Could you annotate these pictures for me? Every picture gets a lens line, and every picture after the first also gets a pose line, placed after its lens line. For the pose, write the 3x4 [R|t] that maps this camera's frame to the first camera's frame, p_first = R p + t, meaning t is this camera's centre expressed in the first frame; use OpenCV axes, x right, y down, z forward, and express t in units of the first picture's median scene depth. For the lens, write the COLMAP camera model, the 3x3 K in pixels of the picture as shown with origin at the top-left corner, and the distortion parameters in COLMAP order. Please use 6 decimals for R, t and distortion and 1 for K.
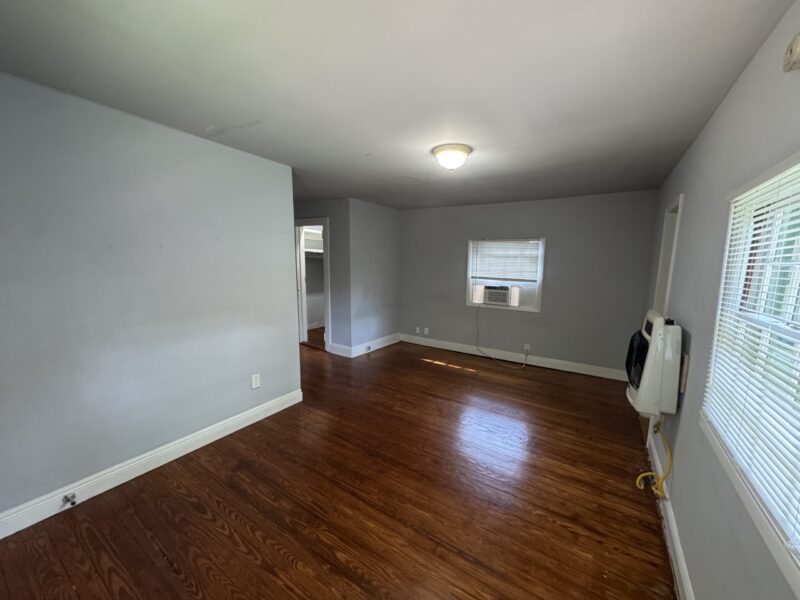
lens RADIAL K [[319.6, 0, 397.7], [0, 319.6, 300.3], [0, 0, 1]] dist [-0.002472, 0.000002]
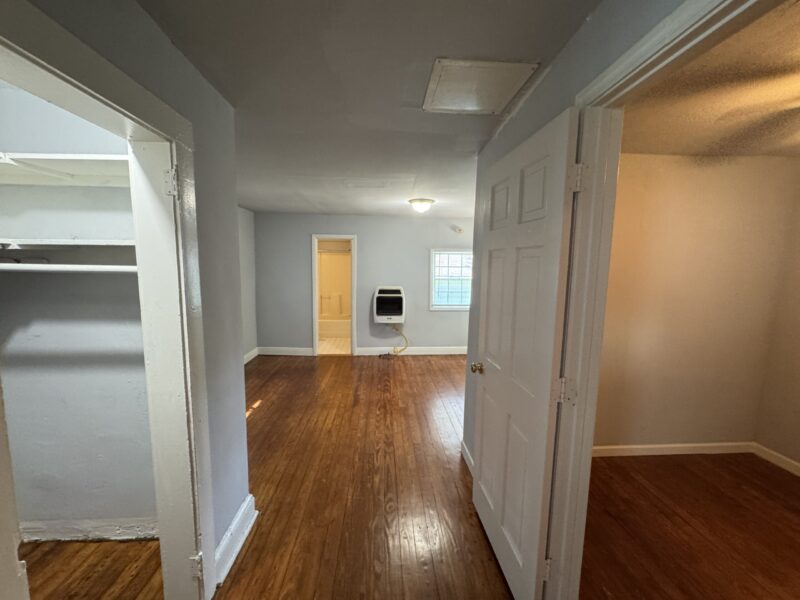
lens RADIAL K [[319.6, 0, 399.5], [0, 319.6, 300.3], [0, 0, 1]] dist [-0.002472, 0.000002]
pose [[-0.592582, -0.116209, 0.797083, -0.996518], [0.080965, 0.975934, 0.202477, -0.283440], [-0.801431, 0.184520, -0.568912, 1.885866]]
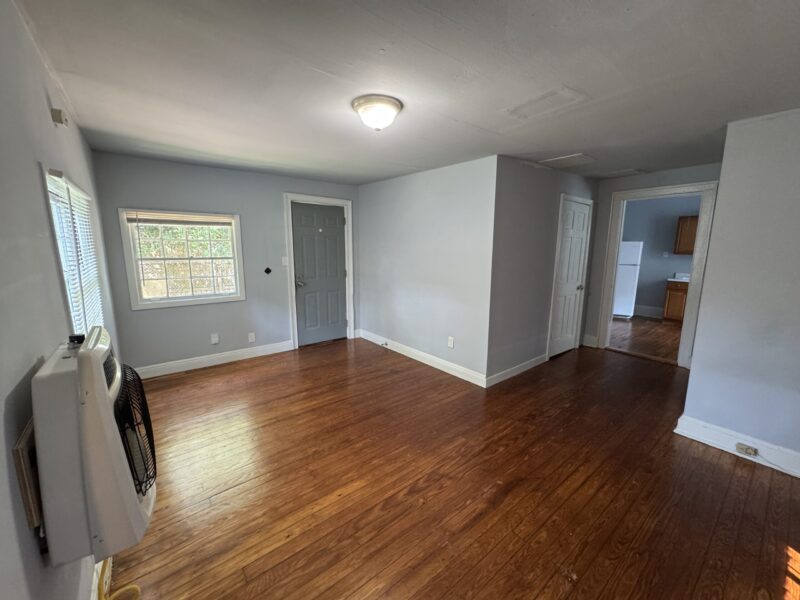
lens RADIAL K [[319.6, 0, 397.7], [0, 319.6, 300.2], [0, 0, 1]] dist [-0.002472, 0.000002]
pose [[-0.317426, 0.135346, -0.938575, 0.872075], [-0.135926, 0.973047, 0.186287, -0.132440], [0.938491, 0.186709, -0.290473, 1.229764]]
